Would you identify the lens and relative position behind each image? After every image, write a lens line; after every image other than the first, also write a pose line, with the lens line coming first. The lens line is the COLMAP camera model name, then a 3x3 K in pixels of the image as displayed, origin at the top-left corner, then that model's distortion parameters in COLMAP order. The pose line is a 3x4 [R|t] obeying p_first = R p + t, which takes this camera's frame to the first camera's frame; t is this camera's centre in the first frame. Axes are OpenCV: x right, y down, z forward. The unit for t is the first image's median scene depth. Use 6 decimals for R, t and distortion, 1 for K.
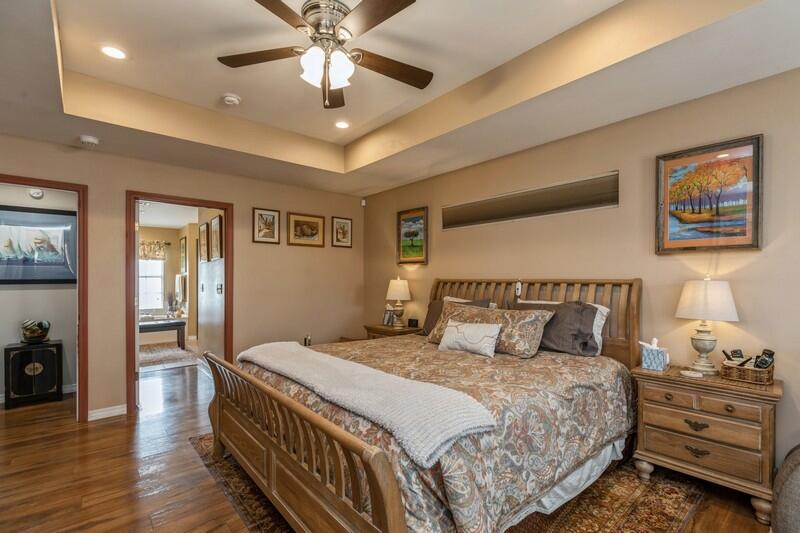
lens RADIAL K [[362.7, 0, 402.6], [0, 362.7, 283.0], [0, 0, 1]] dist [0.001915, -0.000054]
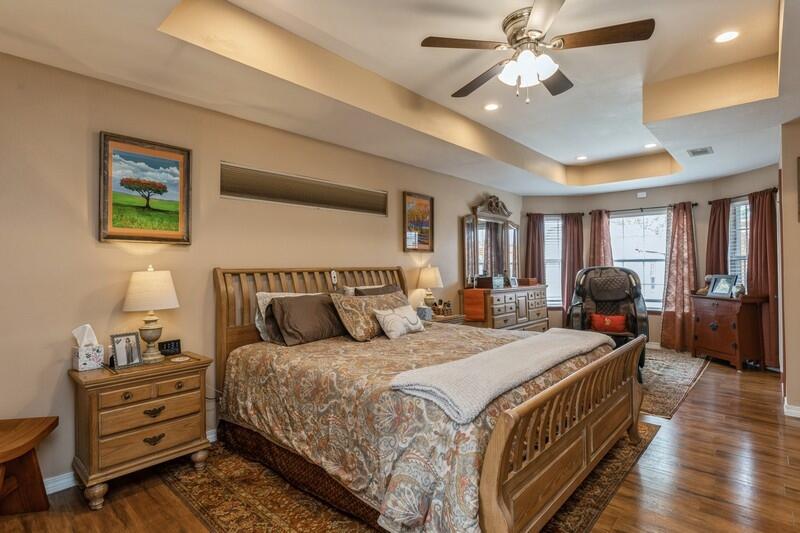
lens RADIAL K [[410.1, 0, 400.0], [0, 410.1, 266.5], [0, 0, 1]] dist [0.000773, -0.000055]
pose [[-0.123012, -0.000367, 0.992405, -0.643909], [0.018417, 0.999827, 0.002653, -0.010614], [-0.992234, 0.018603, -0.122984, 0.722761]]
